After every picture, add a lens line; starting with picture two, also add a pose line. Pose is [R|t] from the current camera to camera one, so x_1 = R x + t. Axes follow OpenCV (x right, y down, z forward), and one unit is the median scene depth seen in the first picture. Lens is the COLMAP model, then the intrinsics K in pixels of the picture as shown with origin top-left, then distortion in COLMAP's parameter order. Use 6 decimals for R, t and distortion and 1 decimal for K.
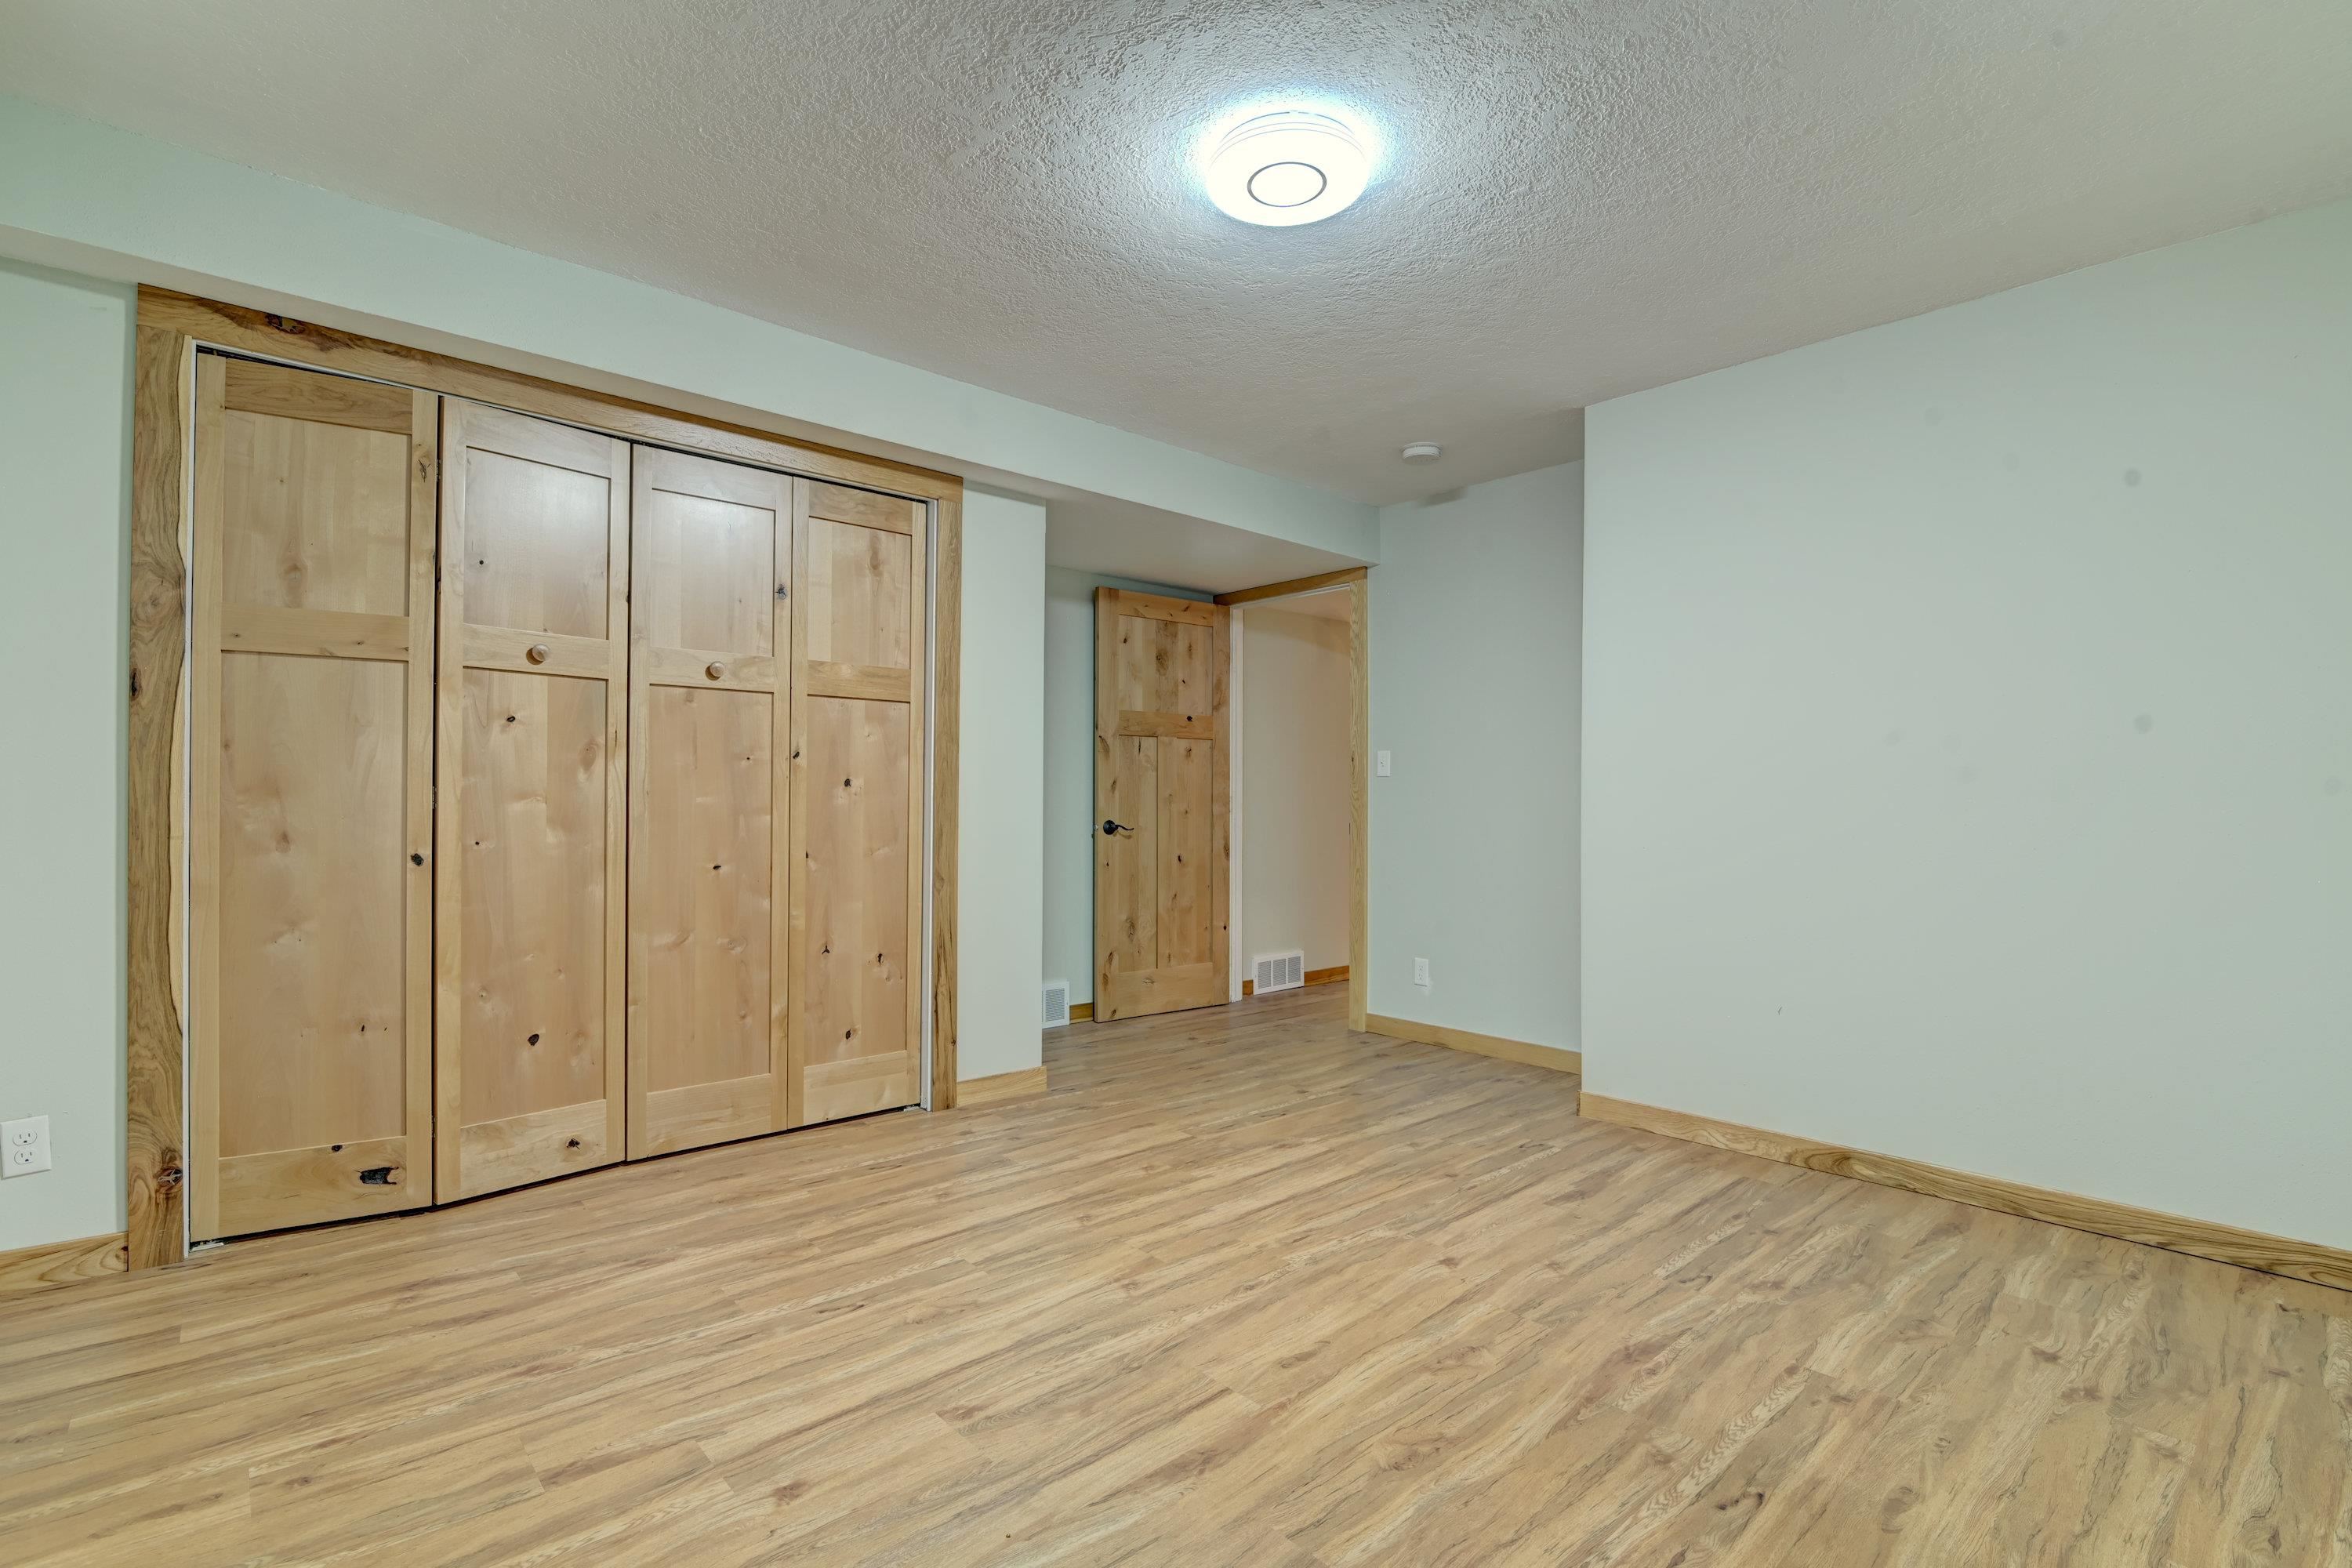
lens RADIAL K [[1087.3, 0, 1175.9], [0, 1087.3, 795.8], [0, 0, 1]] dist [-0.003329, -0.000651]
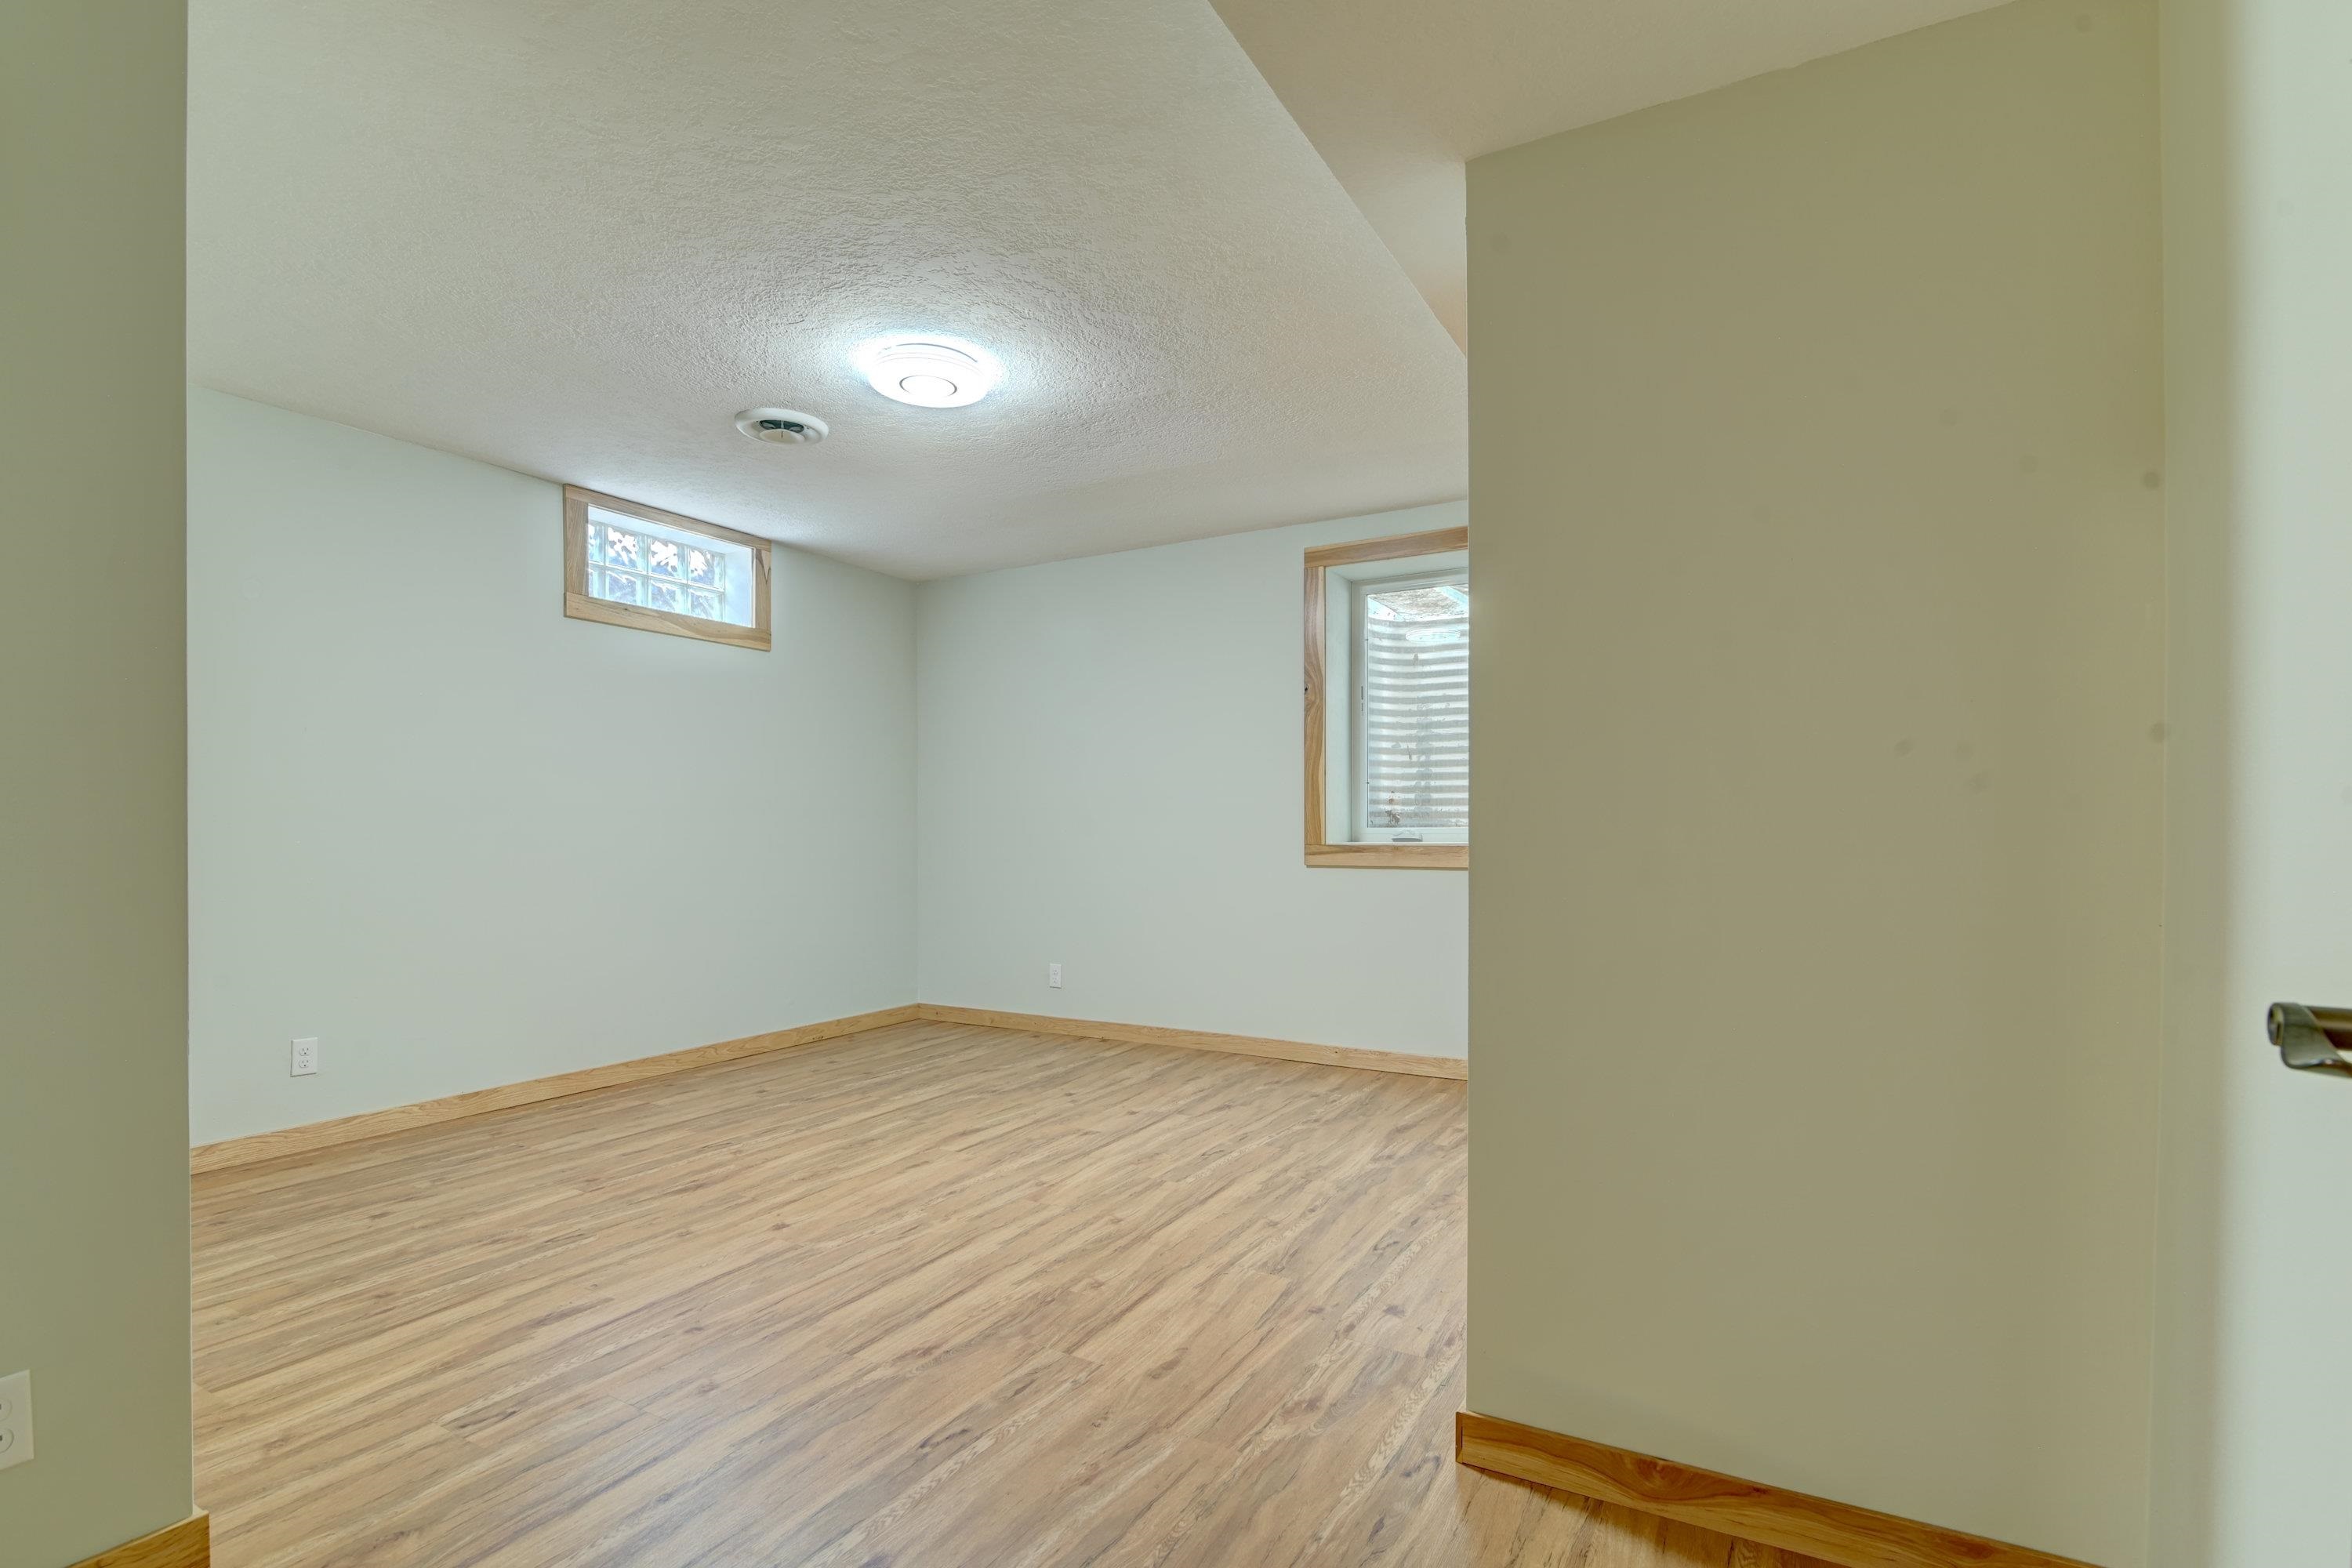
lens RADIAL K [[1087.3, 0, 1177.1], [0, 1087.3, 796.4], [0, 0, 1]] dist [-0.003329, -0.000651]
pose [[-0.948594, -0.016733, -0.316052, 0.216454], [-0.003861, 0.999139, -0.041310, 0.016927], [0.316471, -0.037966, -0.947842, 2.173483]]
